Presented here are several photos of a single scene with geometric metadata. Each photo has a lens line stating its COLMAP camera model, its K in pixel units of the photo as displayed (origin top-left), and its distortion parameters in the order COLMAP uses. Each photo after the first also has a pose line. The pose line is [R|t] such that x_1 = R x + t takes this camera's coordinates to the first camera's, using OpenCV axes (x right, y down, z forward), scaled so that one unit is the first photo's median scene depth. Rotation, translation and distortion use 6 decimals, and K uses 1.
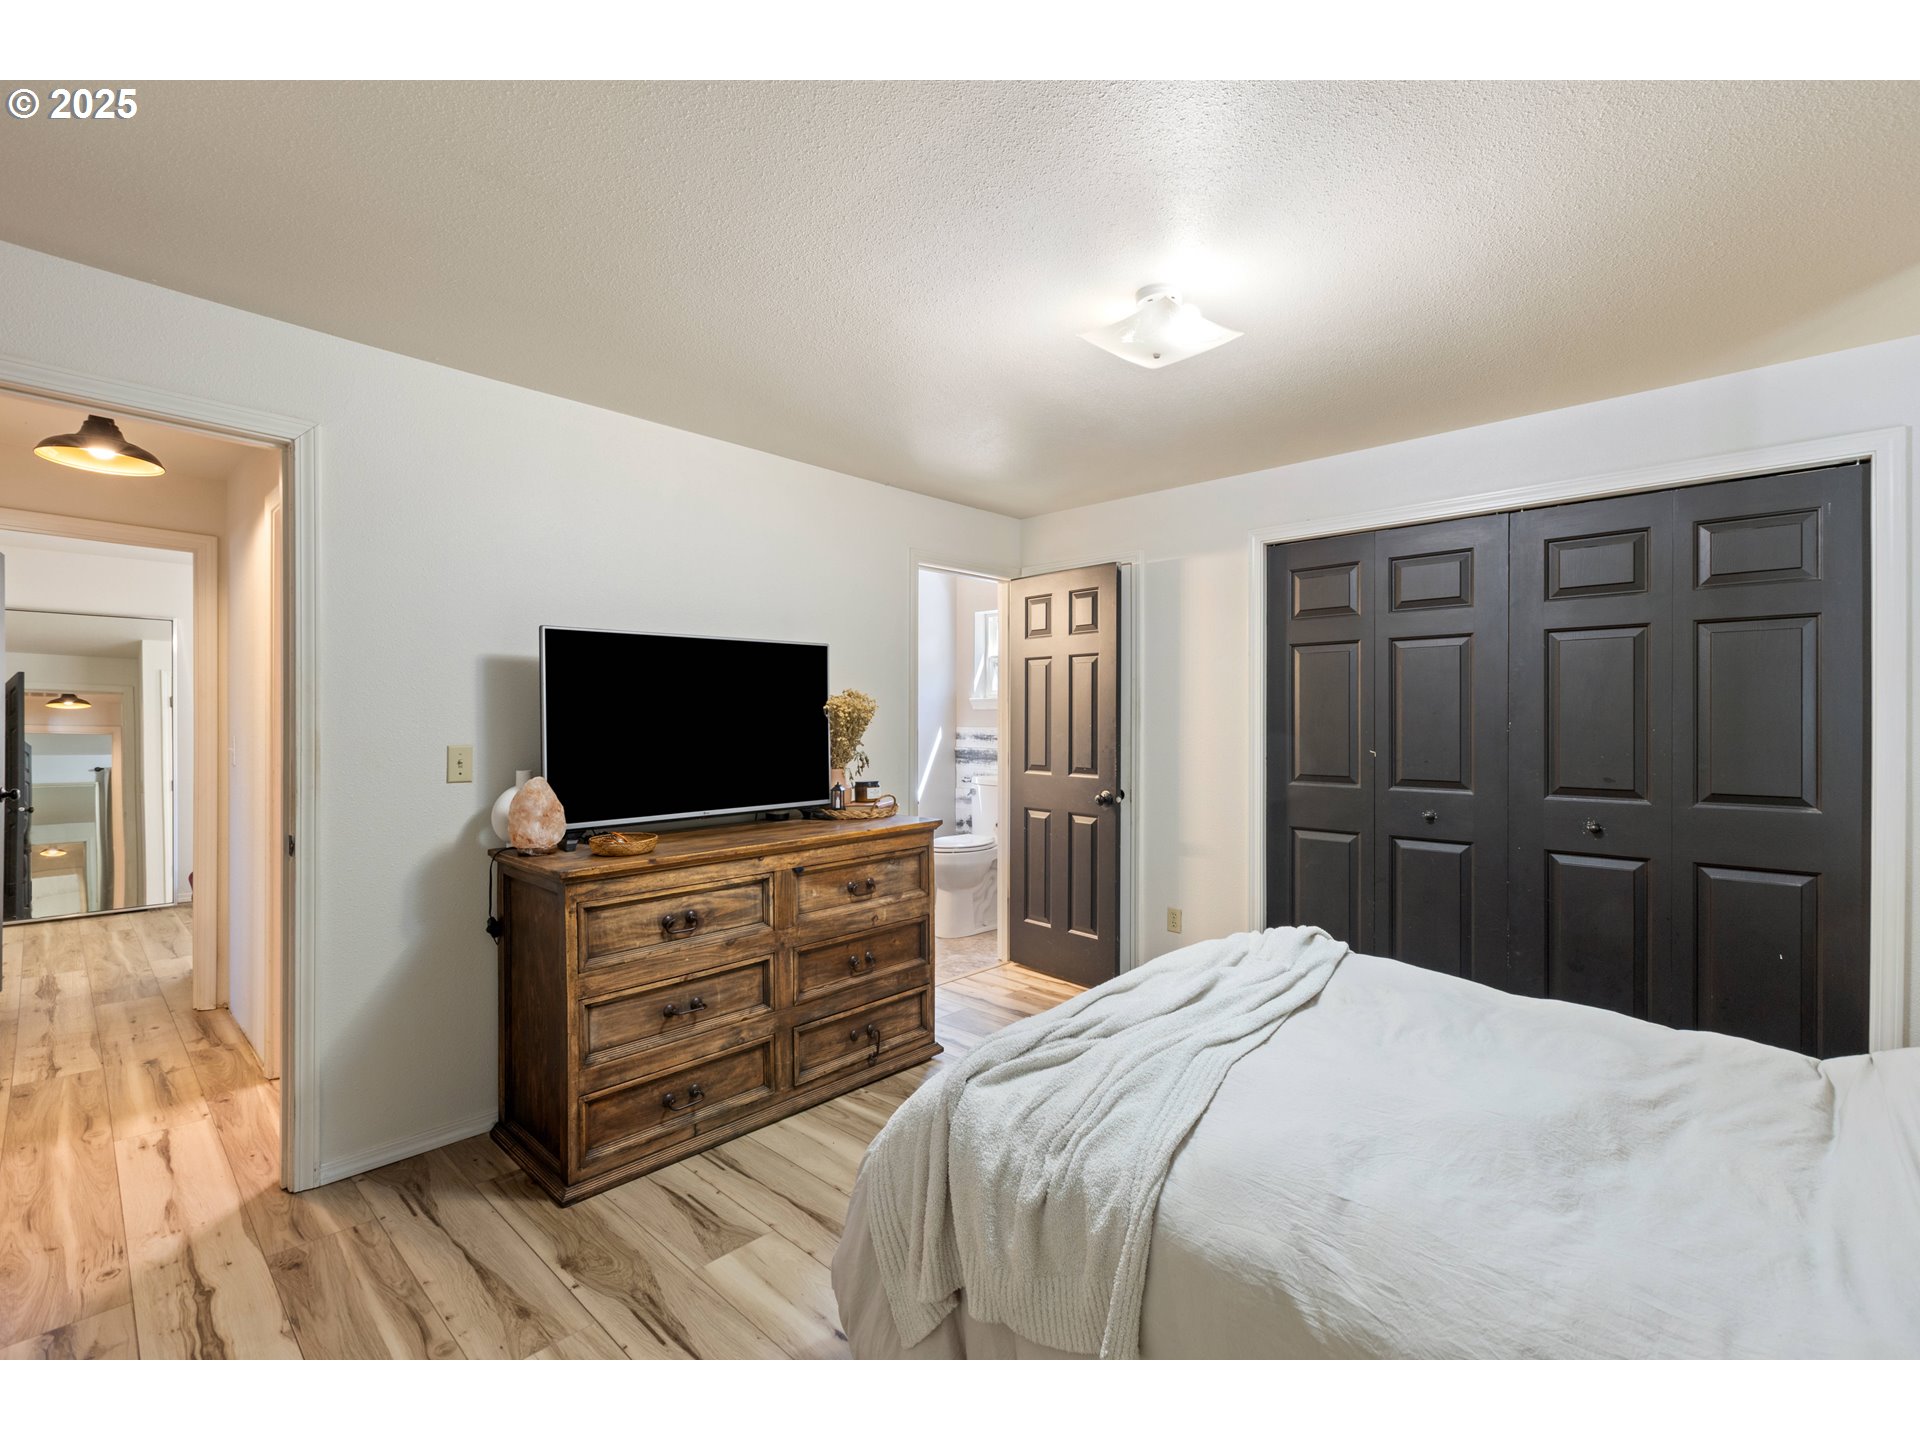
lens RADIAL K [[854.2, 0, 970.8], [0, 854.2, 717.9], [0, 0, 1]] dist [-0.001331, -0.000199]
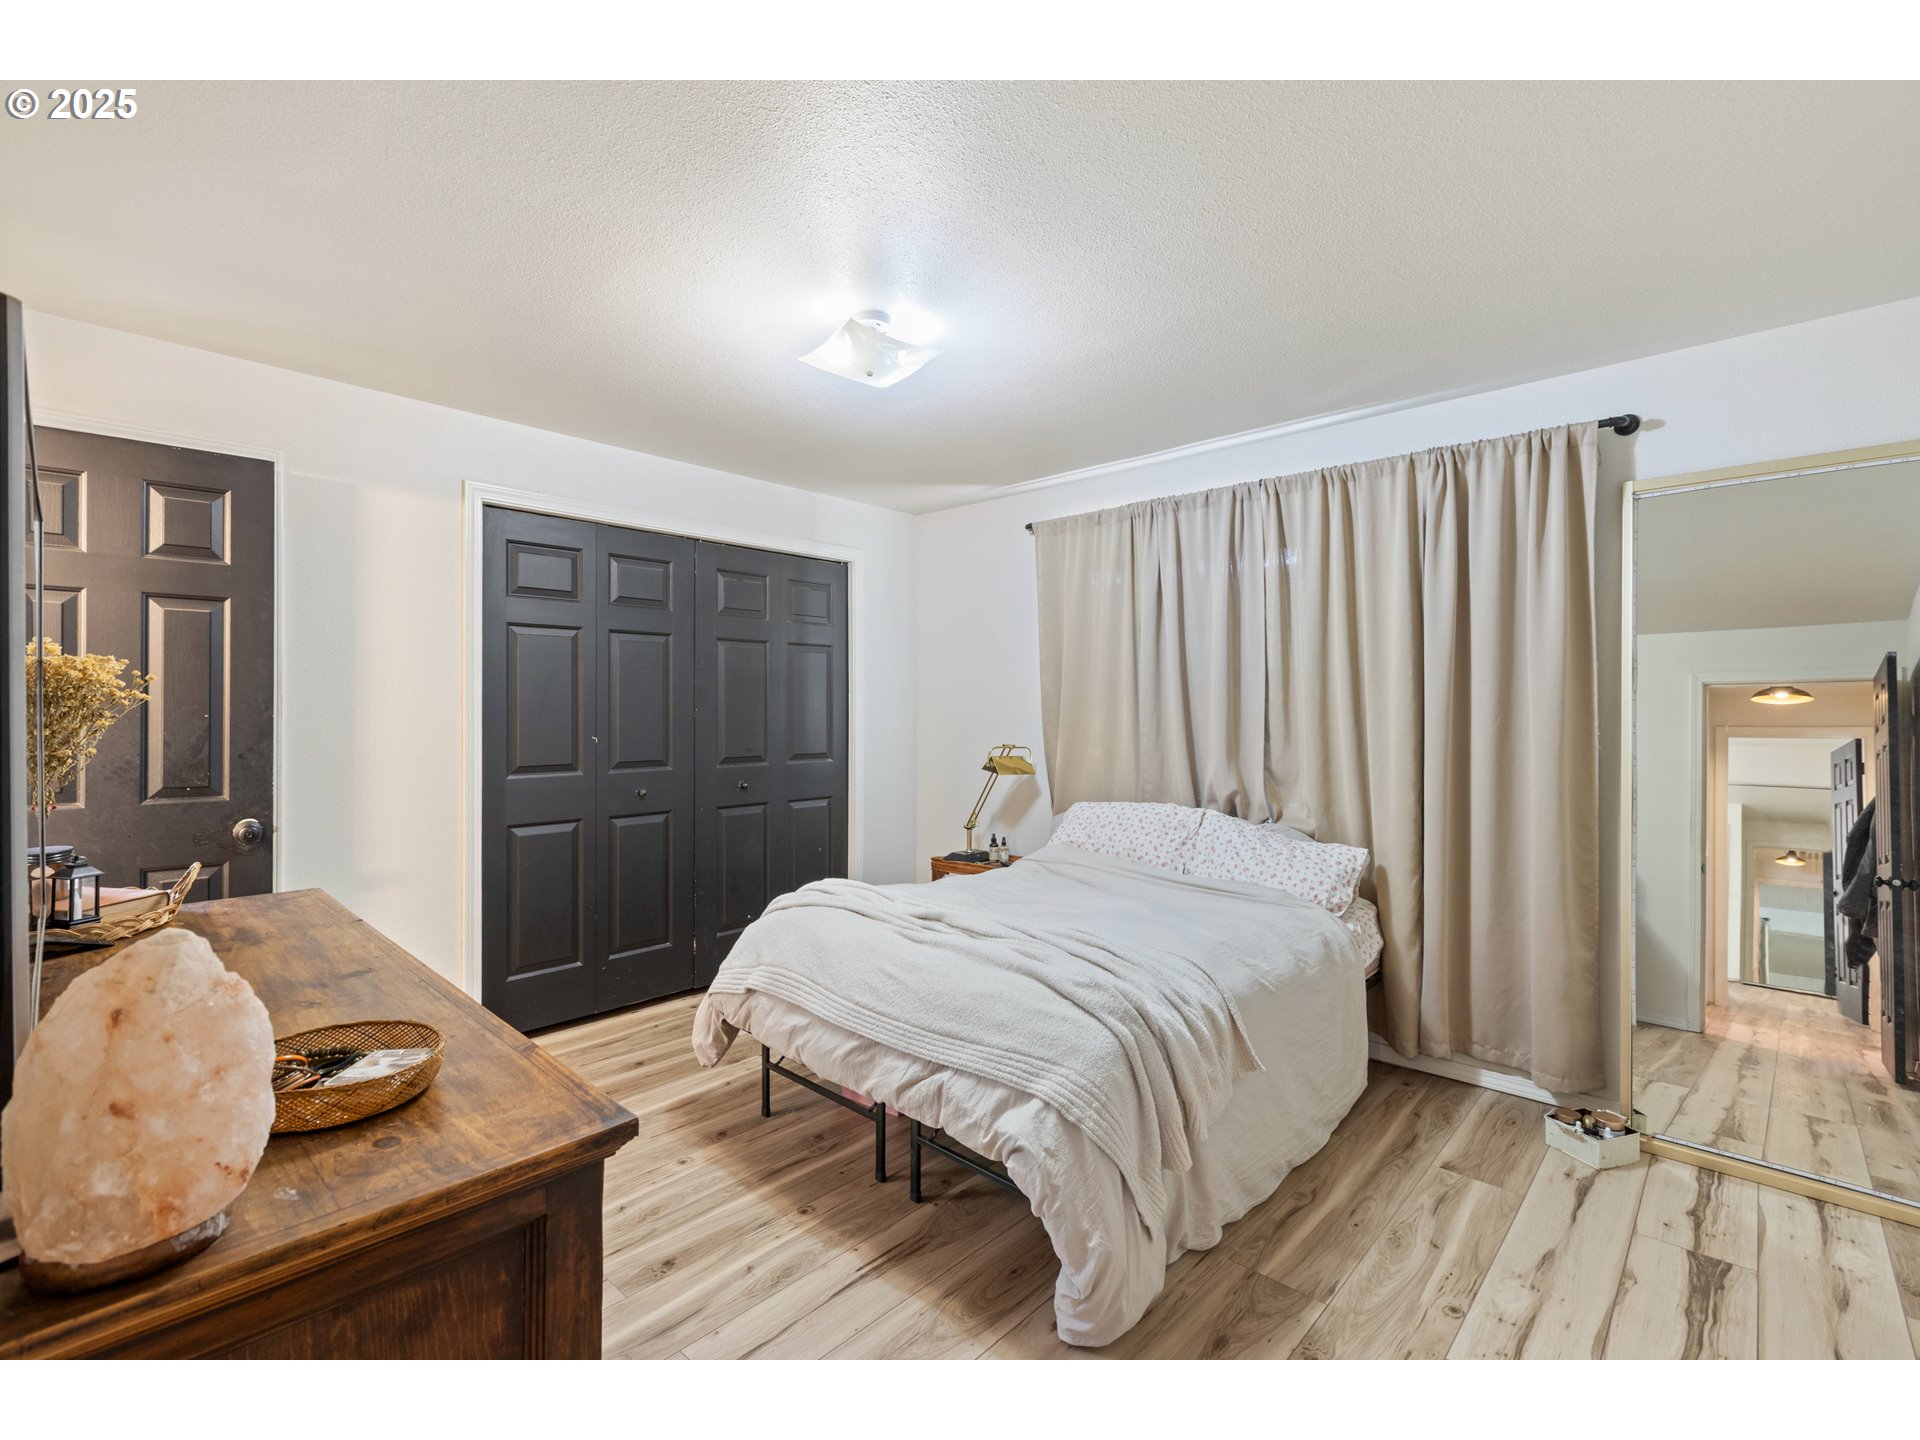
lens RADIAL K [[854.2, 0, 970.8], [0, 854.2, 717.9], [0, 0, 1]] dist [-0.001331, -0.000199]
pose [[-0.004028, -0.016393, 0.999858, -0.554800], [-0.009078, 0.999825, 0.016356, -0.005878], [-0.999951, -0.009010, -0.004177, 0.541773]]
